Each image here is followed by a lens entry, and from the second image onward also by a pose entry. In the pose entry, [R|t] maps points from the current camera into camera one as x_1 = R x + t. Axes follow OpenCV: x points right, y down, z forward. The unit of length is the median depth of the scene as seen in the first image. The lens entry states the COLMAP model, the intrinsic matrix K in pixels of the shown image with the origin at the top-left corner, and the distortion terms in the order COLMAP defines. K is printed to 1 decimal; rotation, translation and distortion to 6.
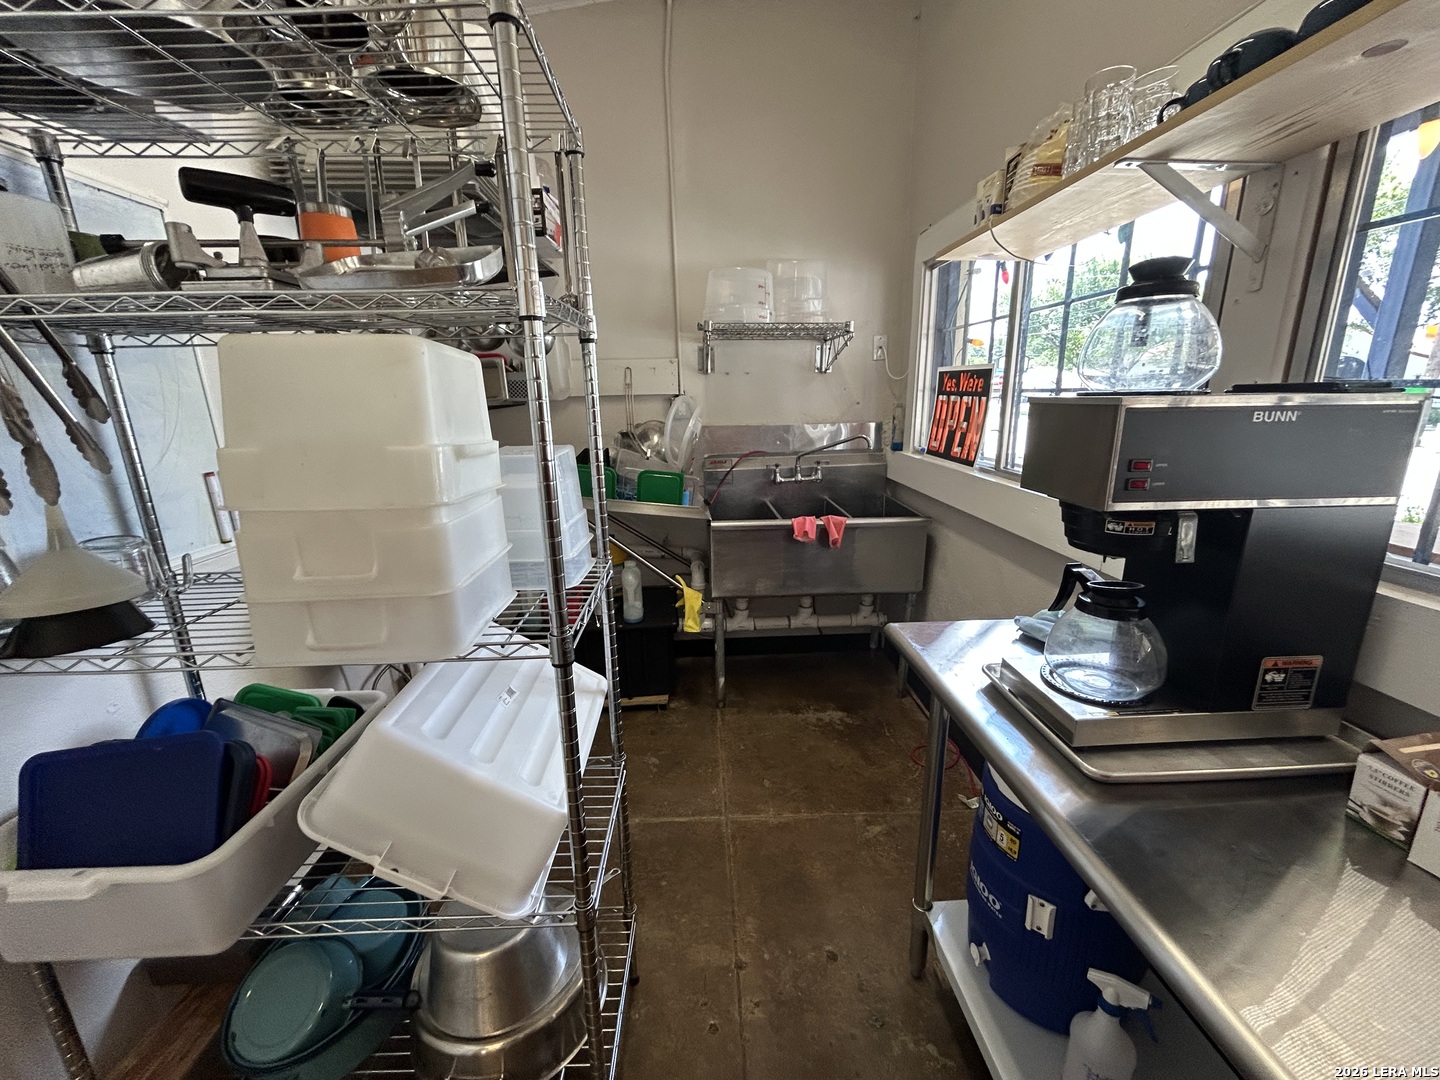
lens RADIAL K [[590.4, 0, 720.0], [0, 590.4, 540.0], [0, 0, 1]] dist [-0.000390, 0.000394]
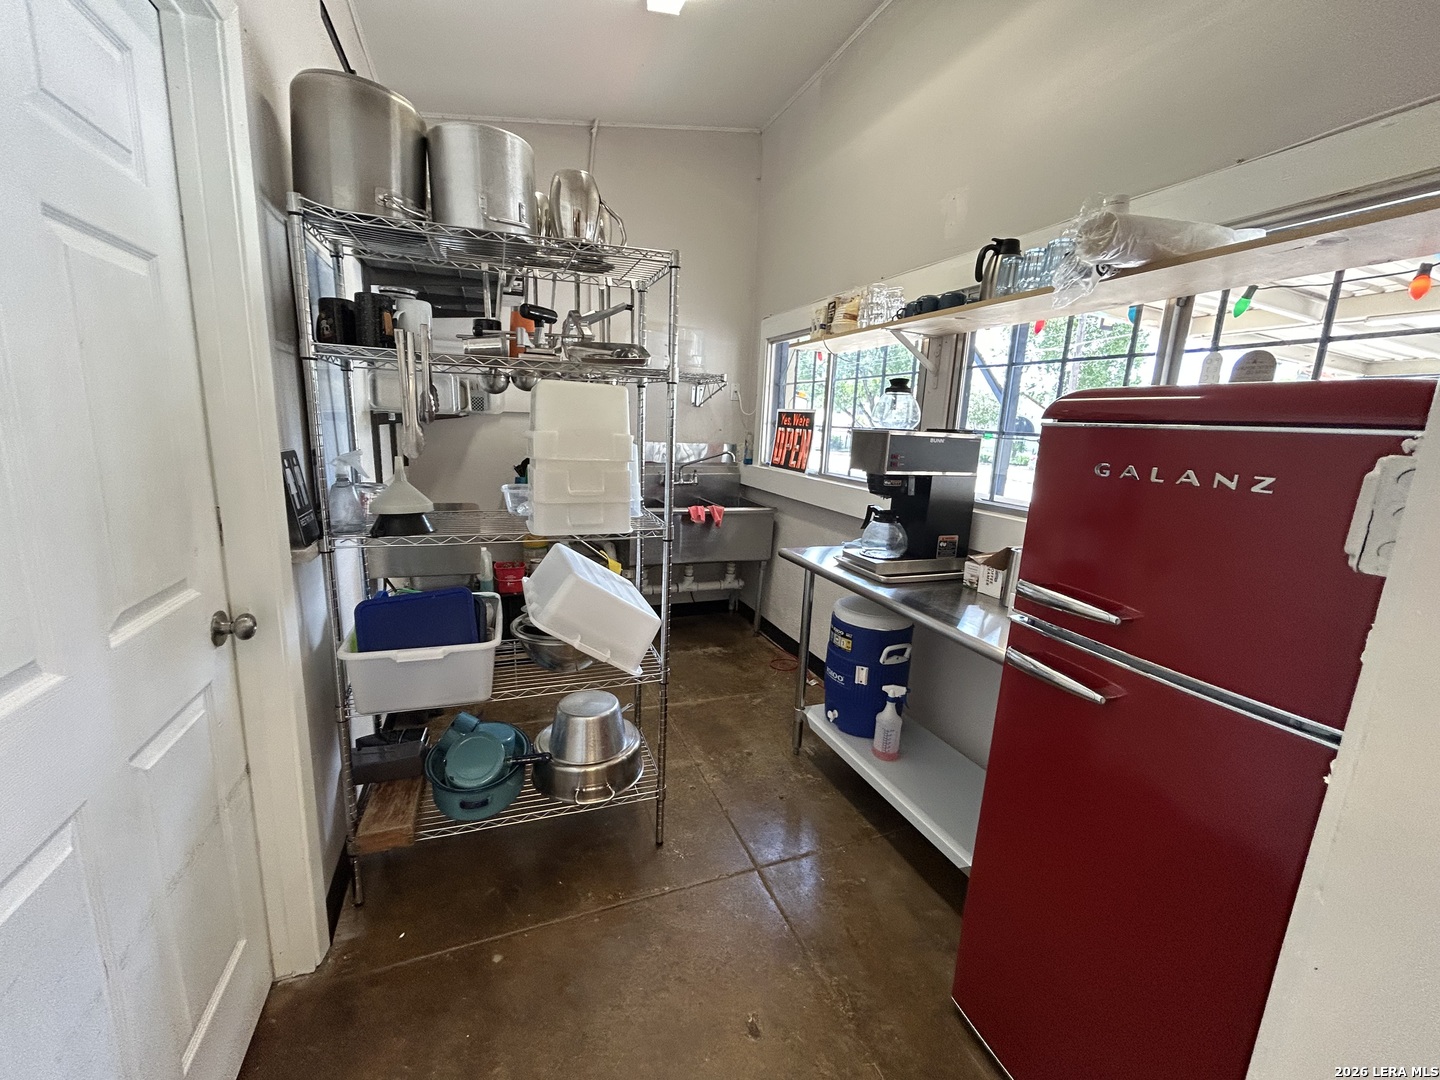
lens RADIAL K [[590.4, 0, 720.0], [0, 590.4, 540.0], [0, 0, 1]] dist [-0.000390, 0.000394]
pose [[0.945695, -0.006387, 0.324992, -0.407789], [0.020583, 0.998977, -0.040260, 0.154721], [-0.324403, 0.044763, 0.944859, -0.559742]]
